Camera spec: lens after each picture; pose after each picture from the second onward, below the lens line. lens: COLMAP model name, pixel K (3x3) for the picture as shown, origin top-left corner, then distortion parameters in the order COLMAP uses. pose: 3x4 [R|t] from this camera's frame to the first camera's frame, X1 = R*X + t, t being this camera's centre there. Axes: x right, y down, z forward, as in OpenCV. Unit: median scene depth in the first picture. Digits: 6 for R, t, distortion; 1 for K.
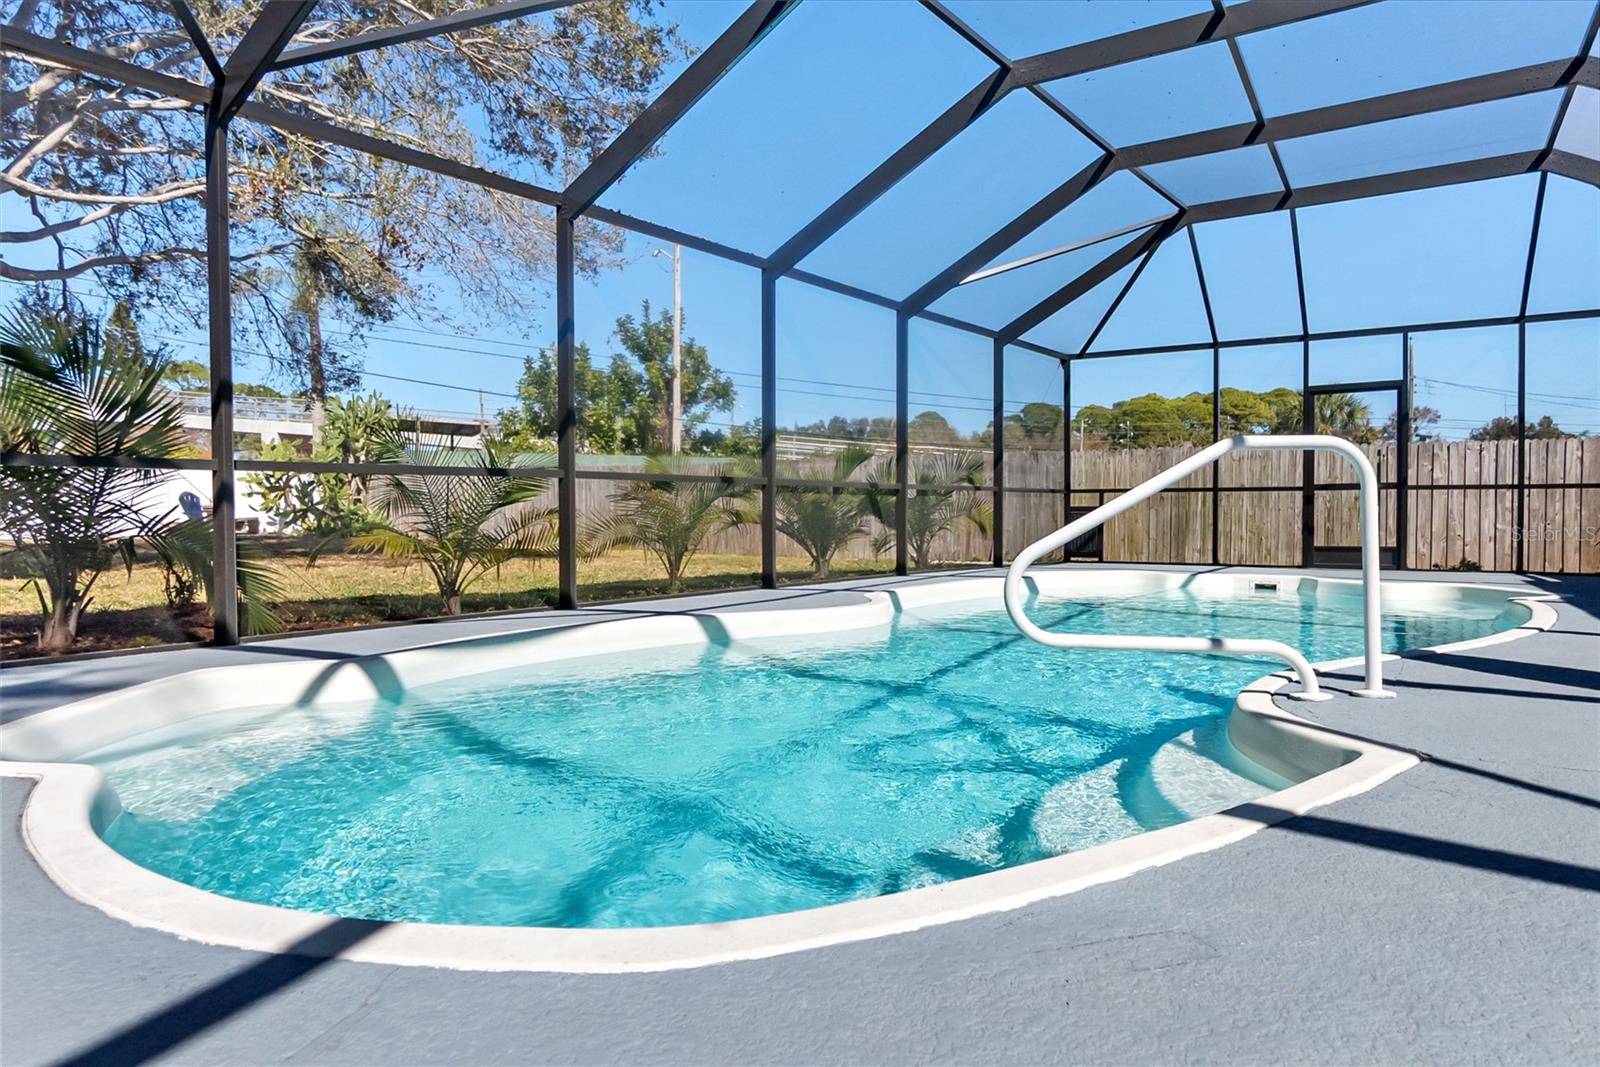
lens RADIAL K [[980.6, 0, 799.8], [0, 980.6, 508.3], [0, 0, 1]] dist [0.001690, 0.000080]
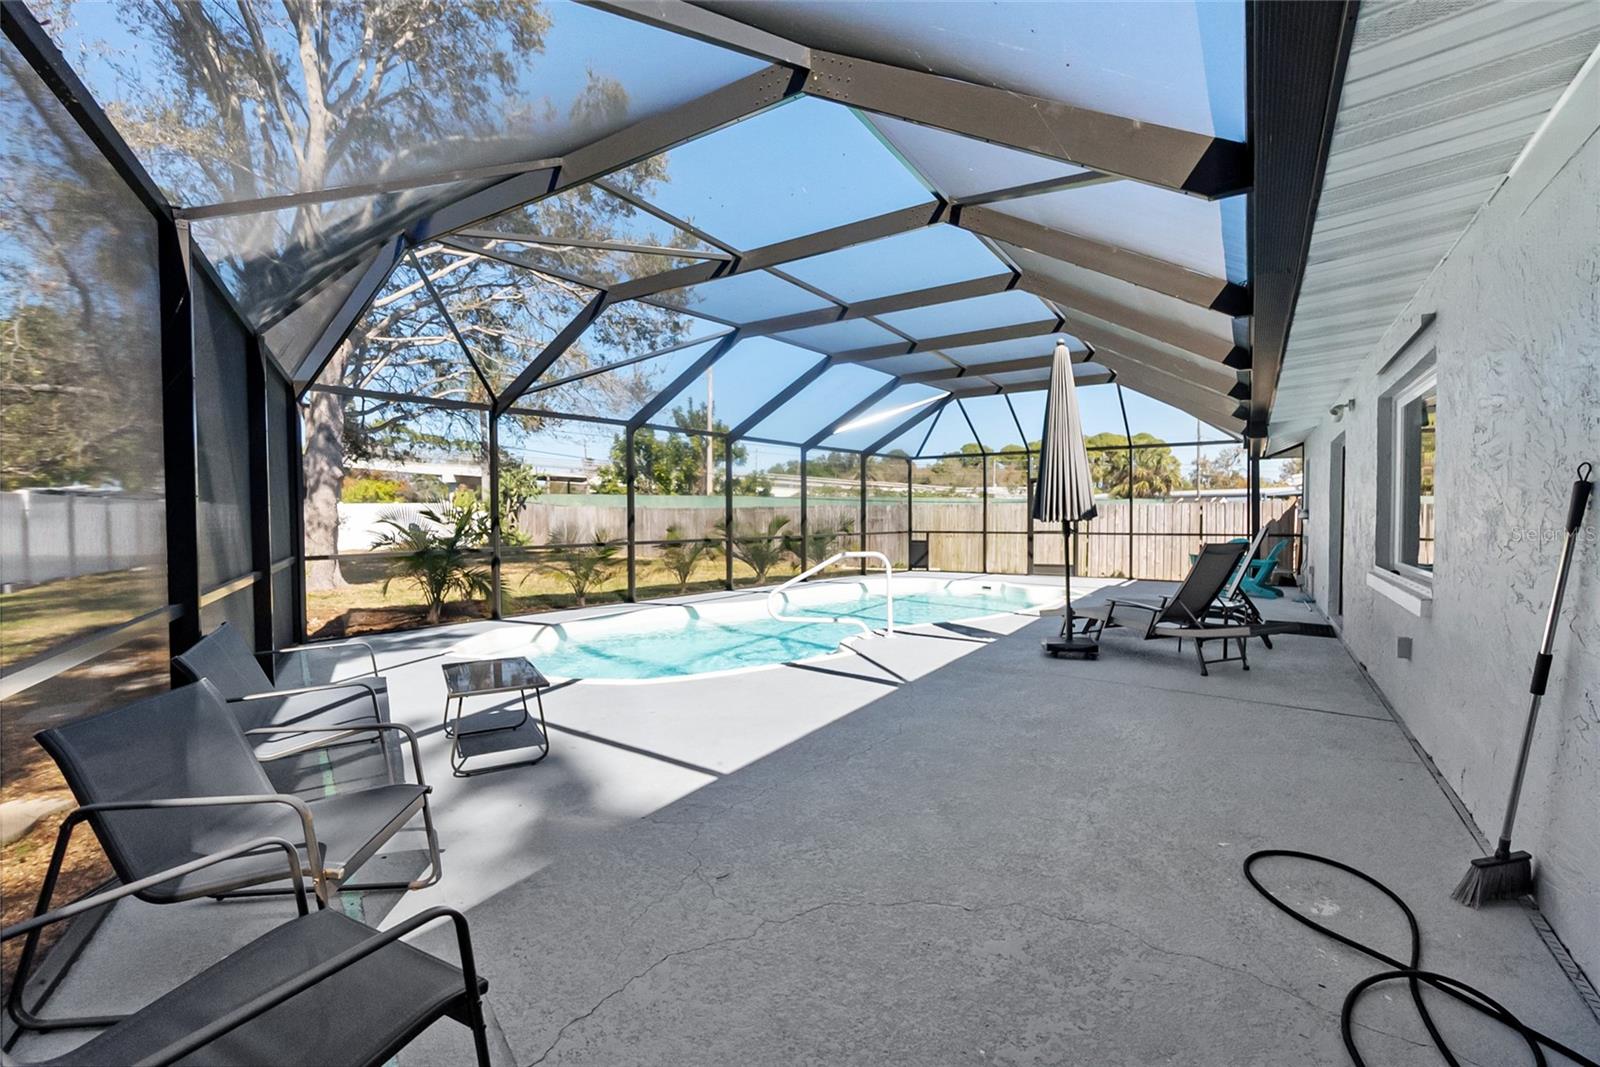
lens RADIAL K [[691.4, 0, 794.7], [0, 691.4, 521.5], [0, 0, 1]] dist [-0.001901, 0.000871]
pose [[0.999793, -0.002975, -0.020104, 0.097821], [0.003109, 0.999973, 0.006651, -0.052852], [0.020083, -0.006712, 0.999776, -0.330821]]
